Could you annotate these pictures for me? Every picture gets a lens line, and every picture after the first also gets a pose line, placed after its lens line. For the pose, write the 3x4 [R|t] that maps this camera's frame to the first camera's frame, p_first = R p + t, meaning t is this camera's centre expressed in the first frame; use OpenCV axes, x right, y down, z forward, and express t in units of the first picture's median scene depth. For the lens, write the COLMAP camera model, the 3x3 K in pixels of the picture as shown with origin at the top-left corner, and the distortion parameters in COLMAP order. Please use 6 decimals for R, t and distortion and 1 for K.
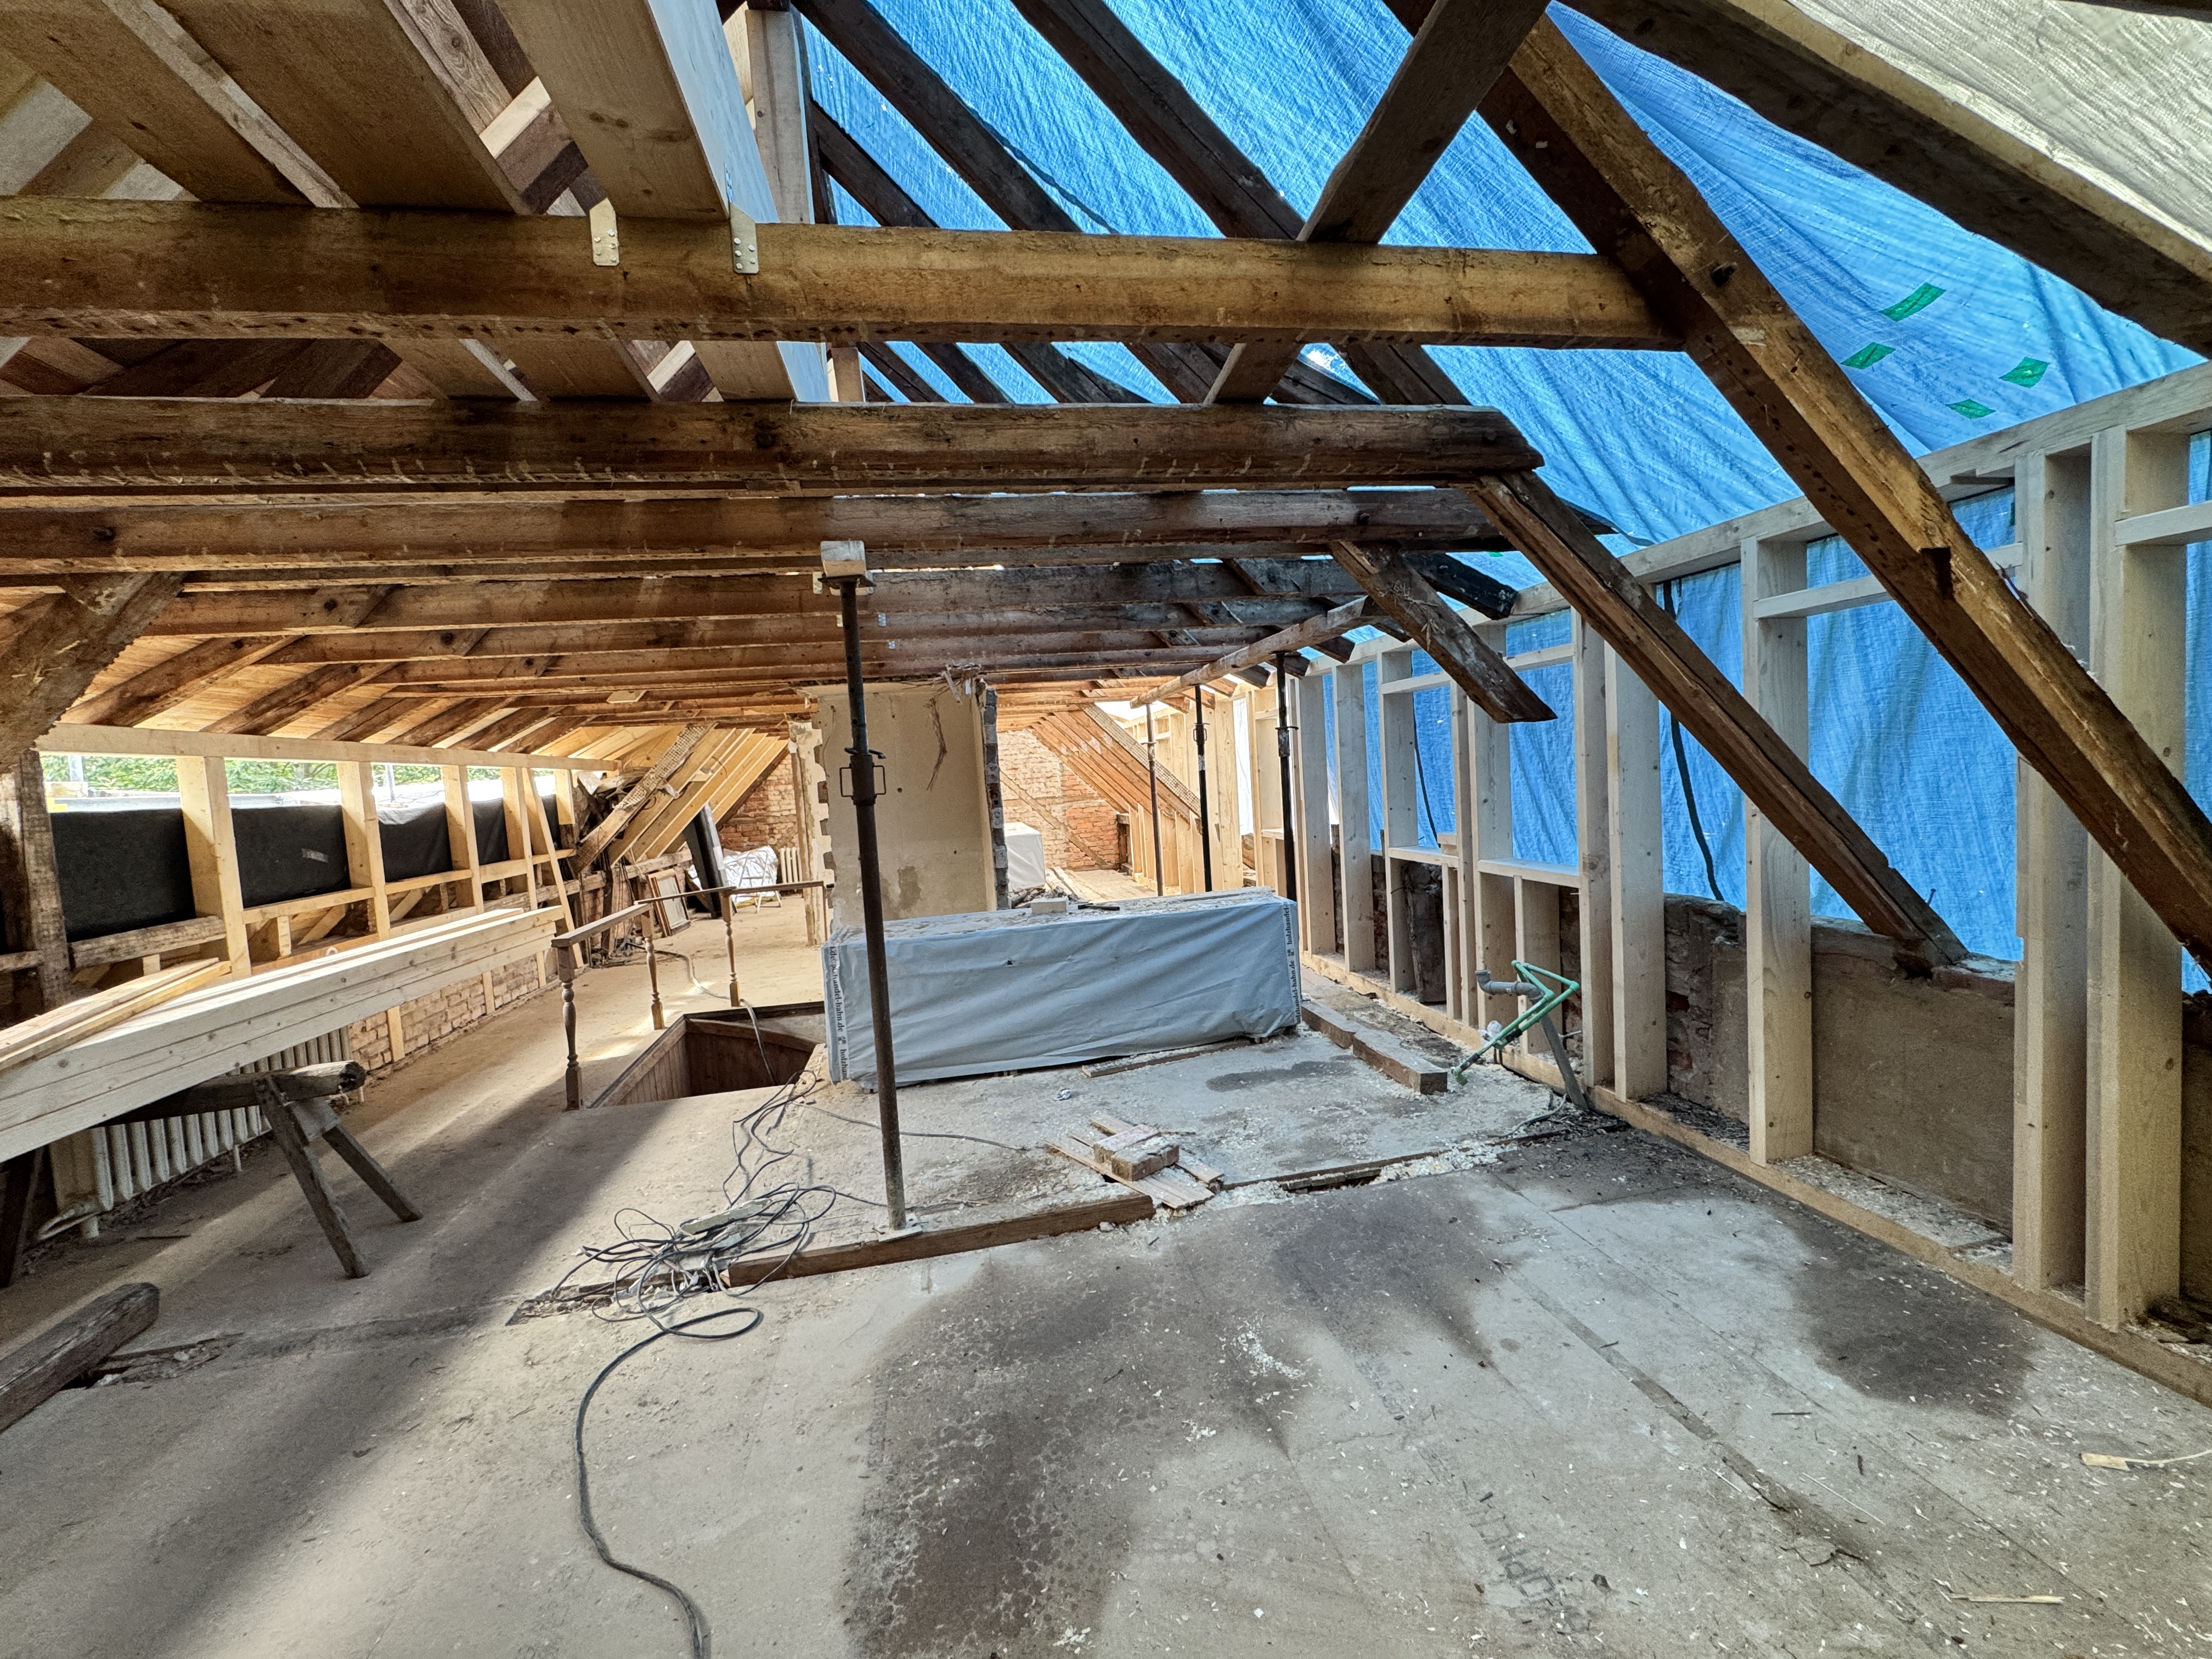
lens RADIAL K [[885.1, 0, 1101.3], [0, 885.1, 826.9], [0, 0, 1]] dist [-0.001268, -0.000137]
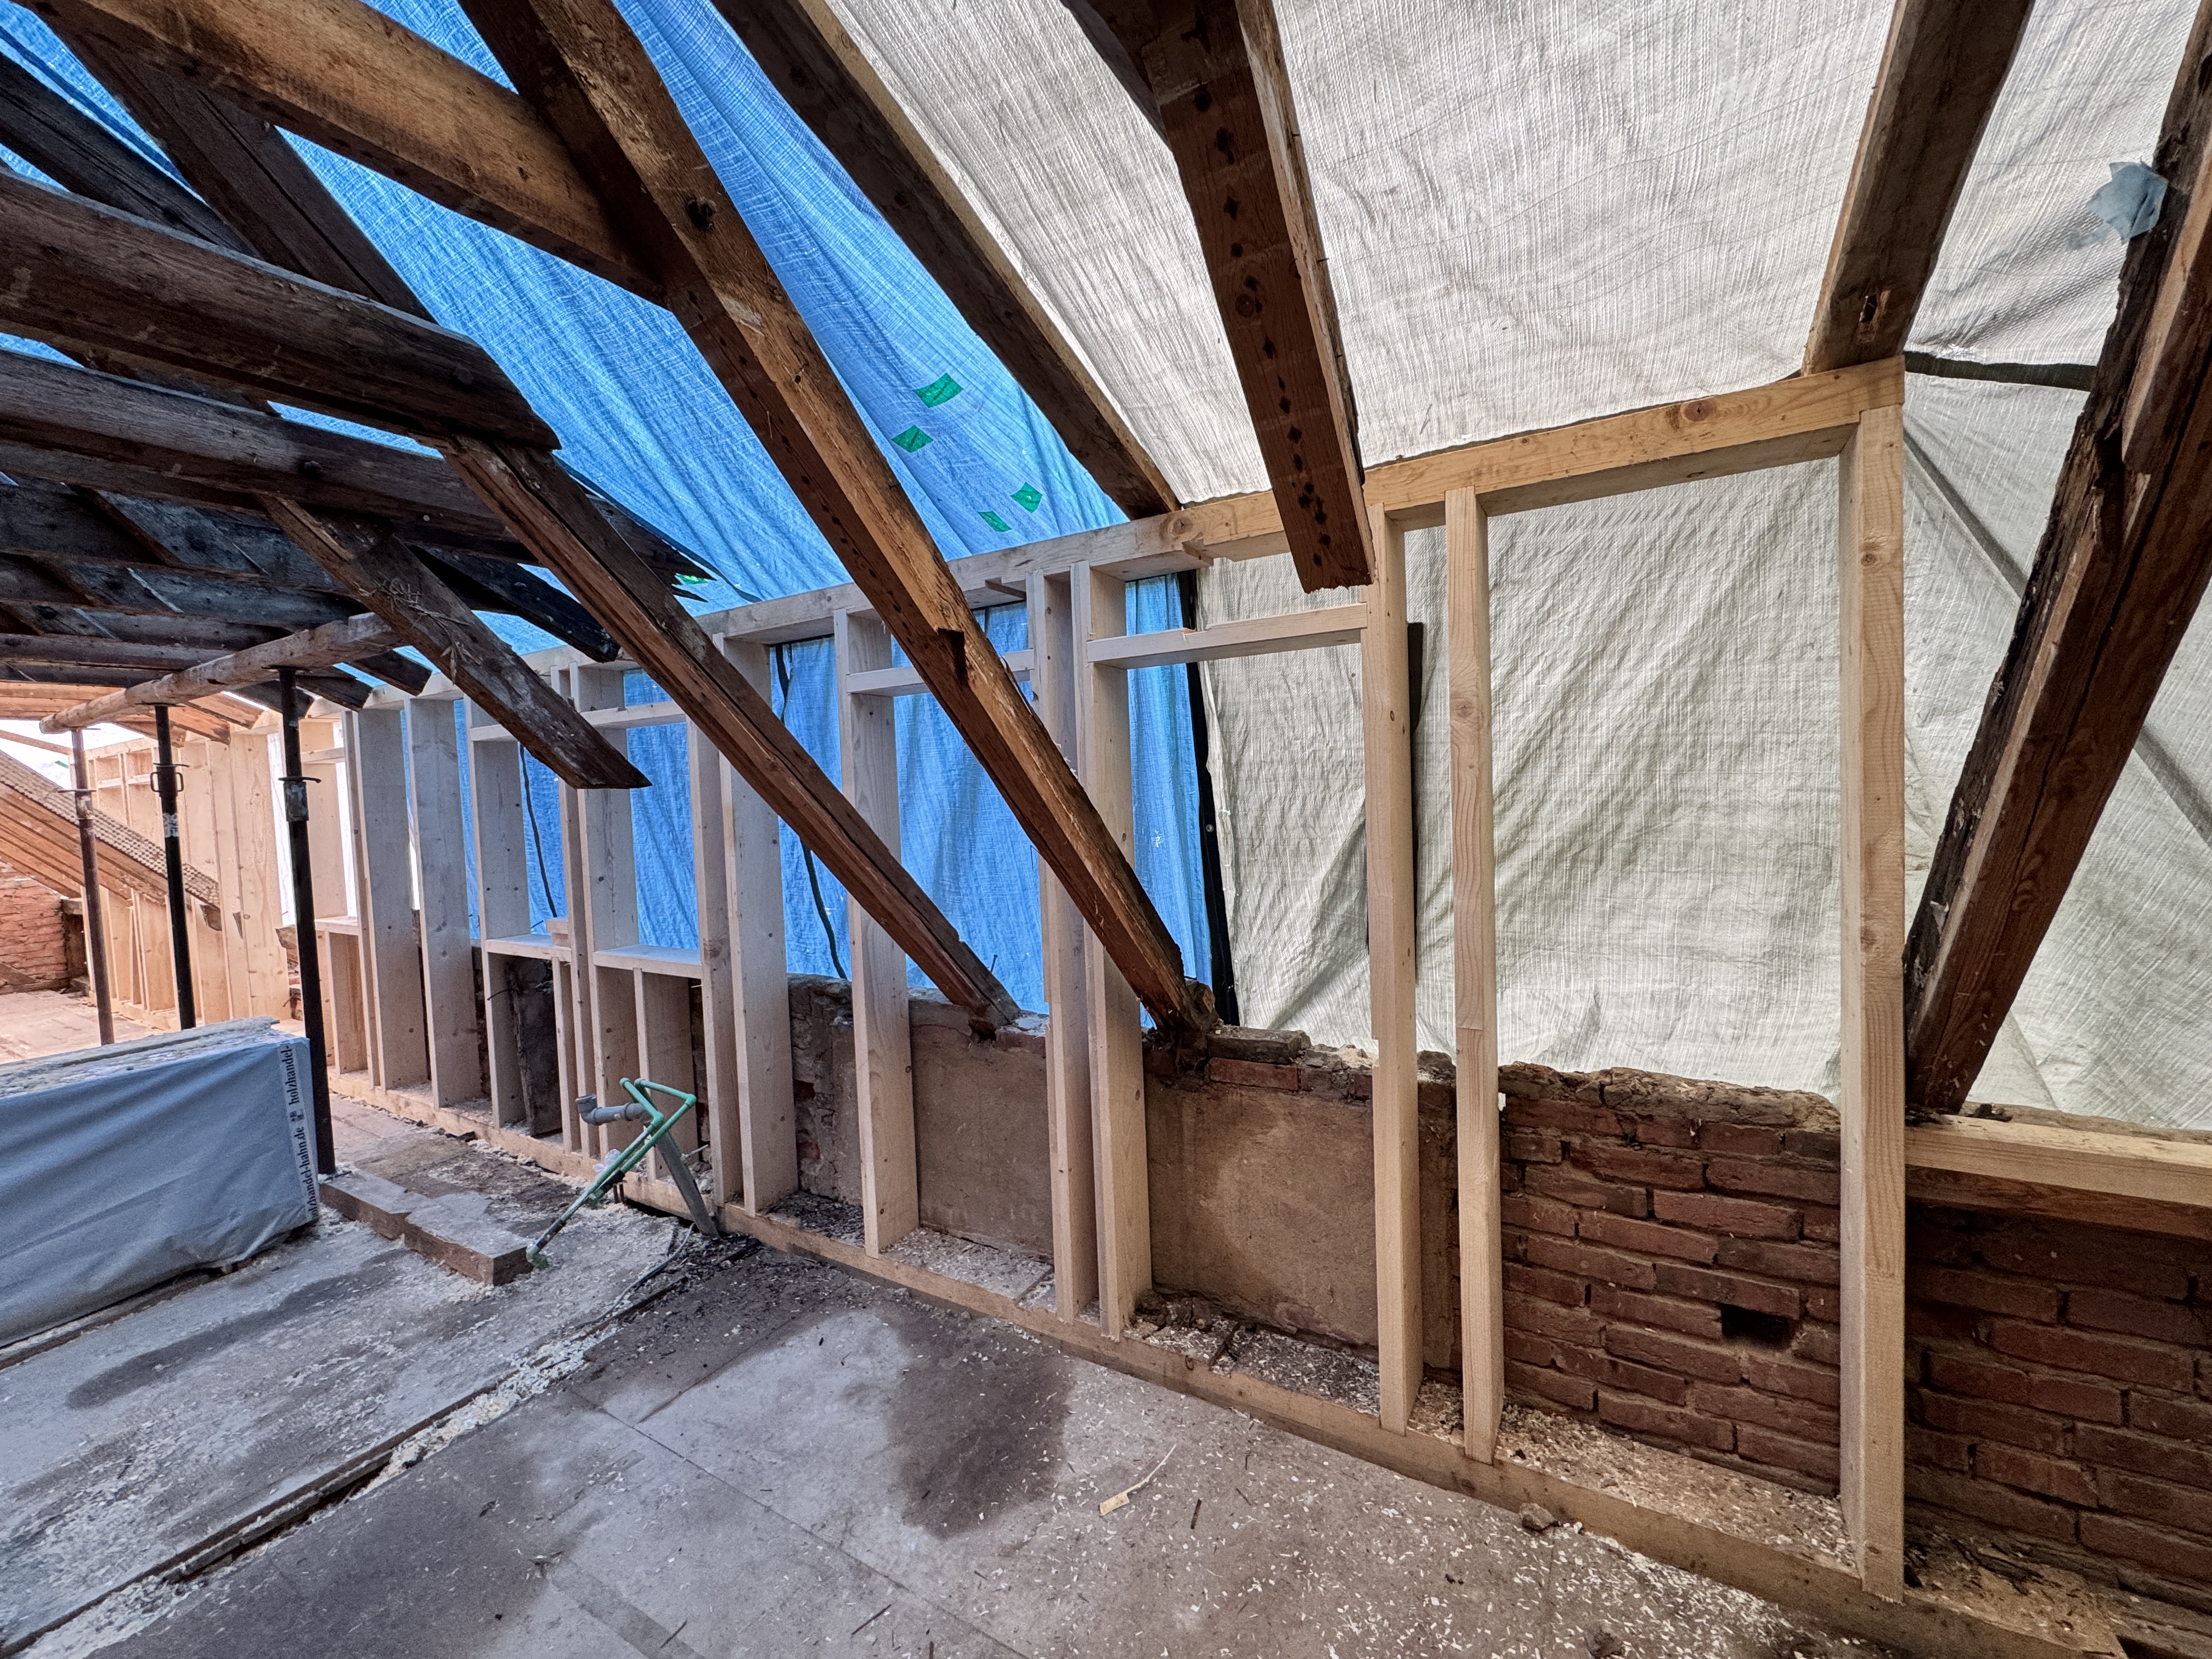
lens RADIAL K [[885.1, 0, 1109.4], [0, 885.1, 831.6], [0, 0, 1]] dist [-0.001268, -0.000137]
pose [[0.660870, -0.000753, 0.750500, 0.190928], [0.043665, 0.998344, -0.037448, -0.032230], [-0.749230, 0.057519, 0.659808, 0.144958]]
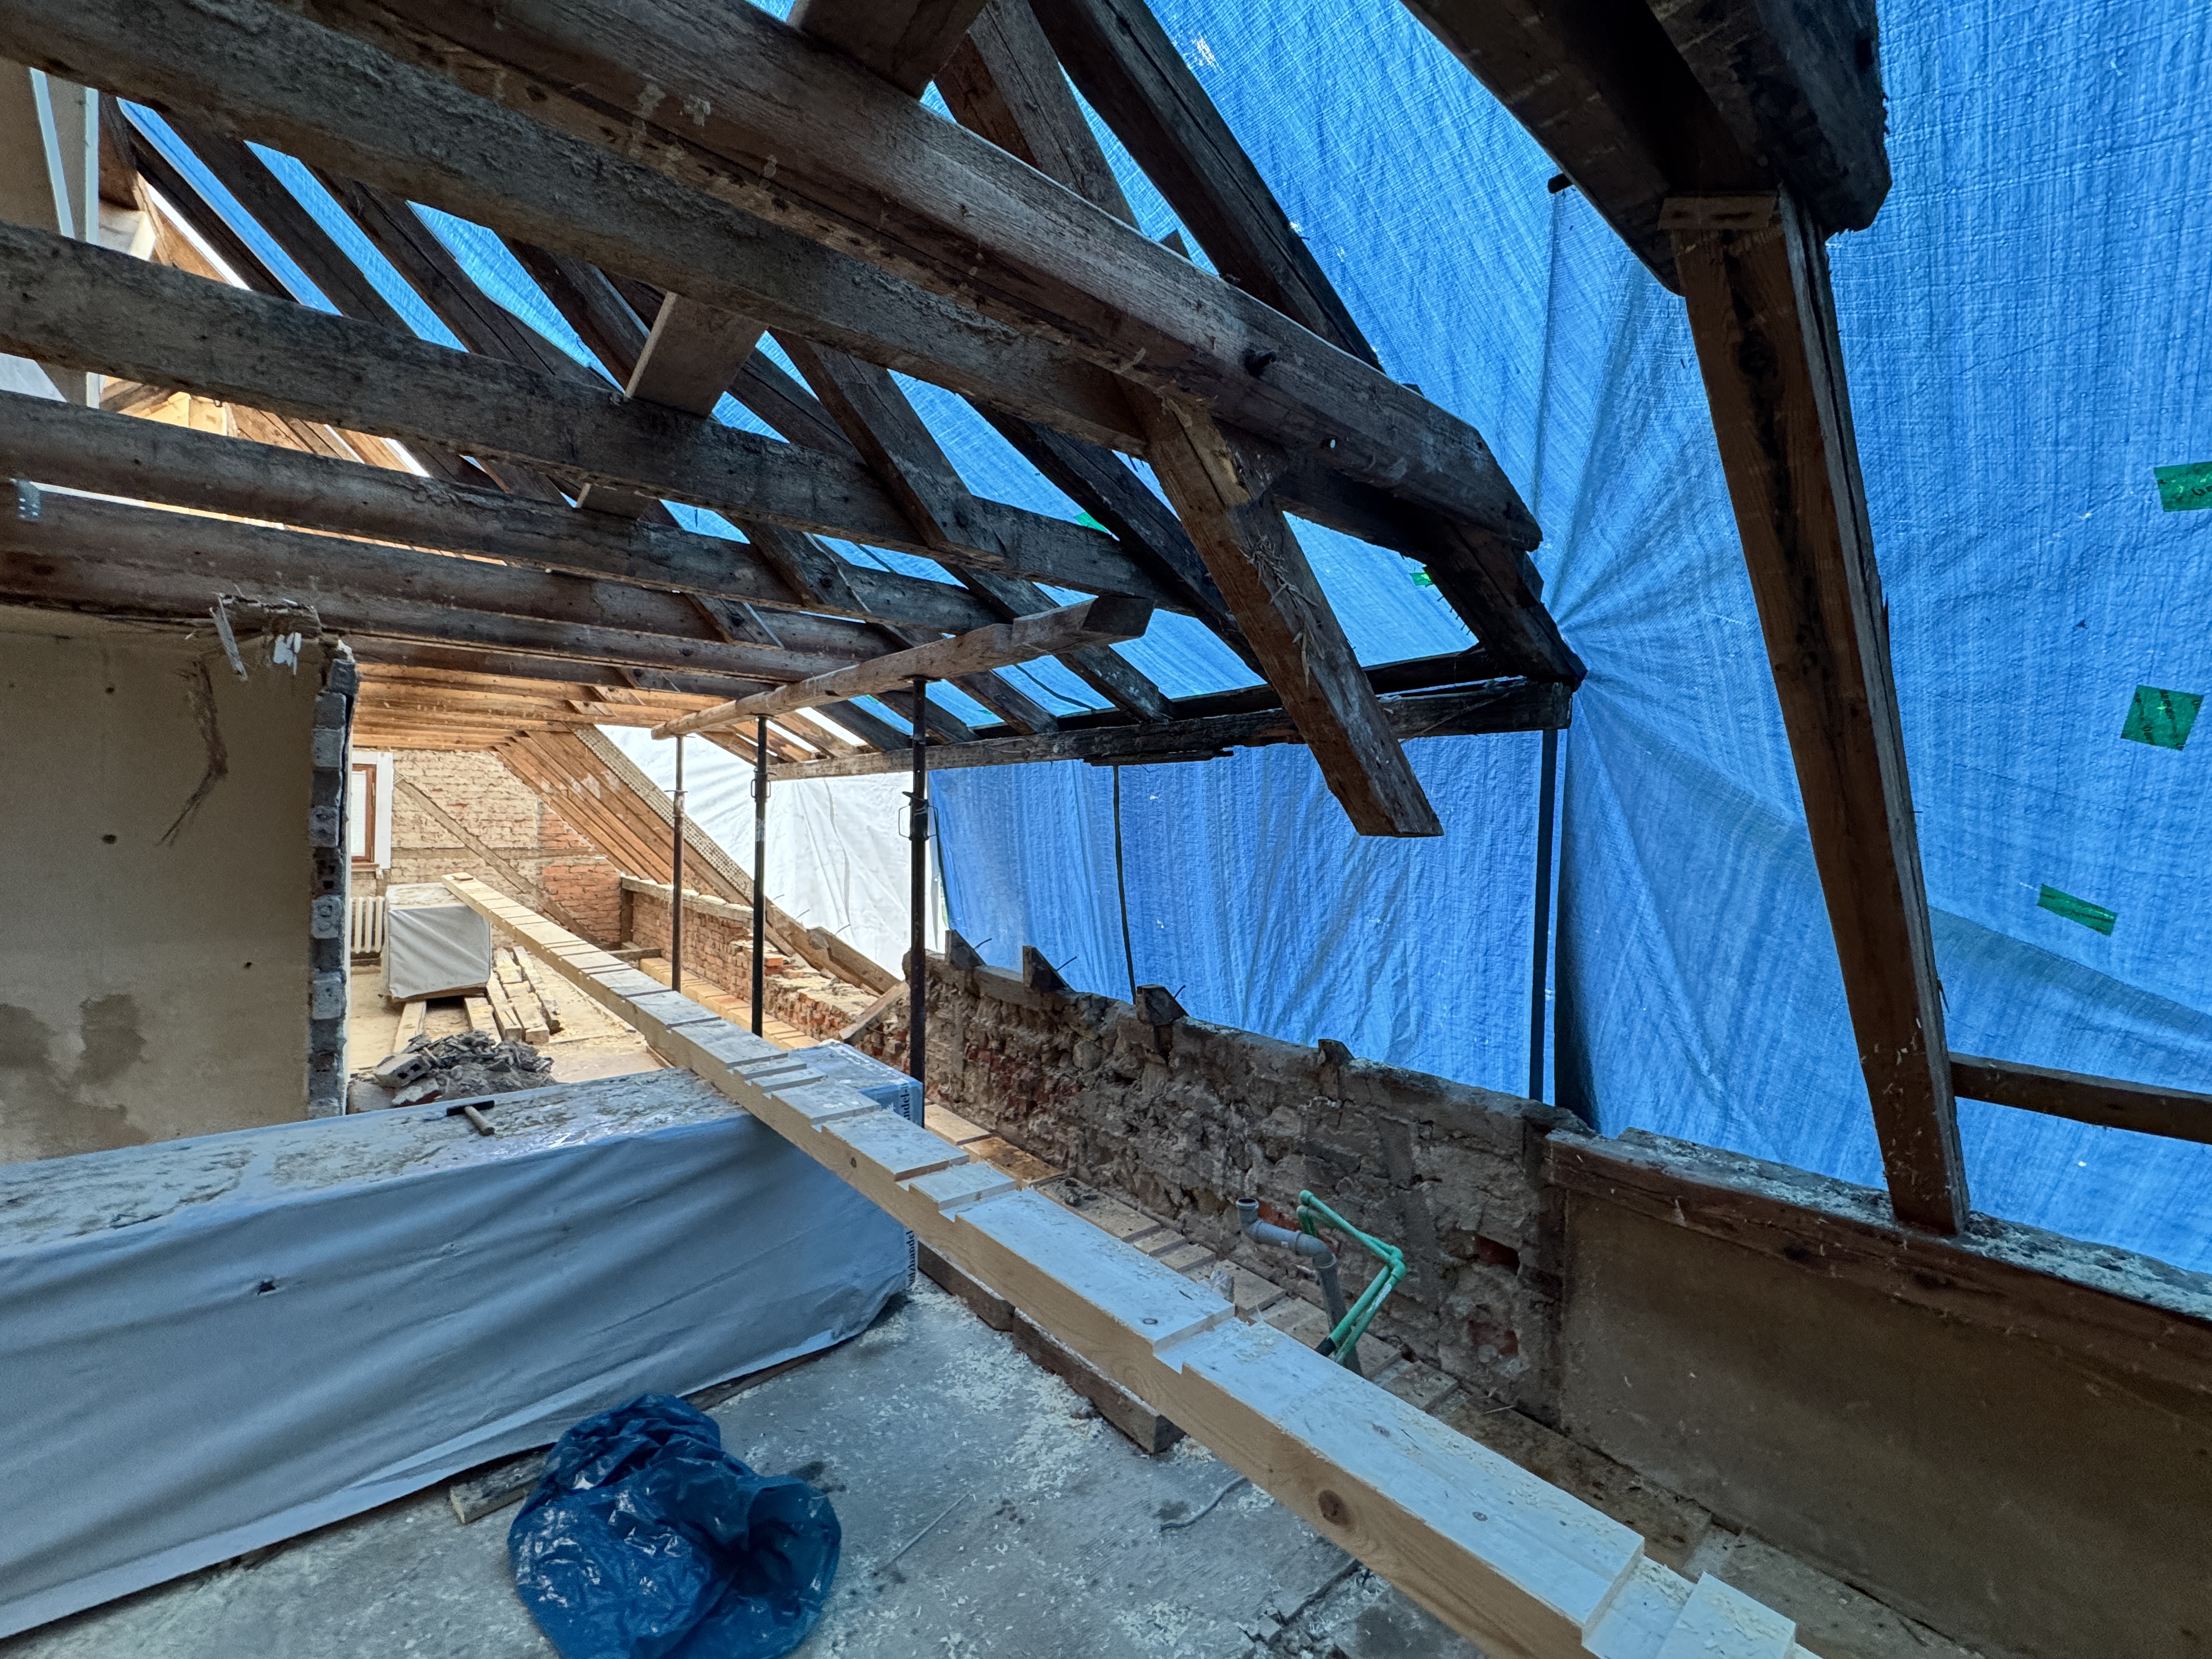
lens RADIAL K [[885.1, 0, 1113.2], [0, 885.1, 825.2], [0, 0, 1]] dist [-0.001268, -0.000137]
pose [[0.867040, 0.081794, 0.491478, 0.033736], [-0.047066, 0.995468, -0.082639, -0.075120], [-0.496010, 0.048520, 0.866960, 0.641886]]
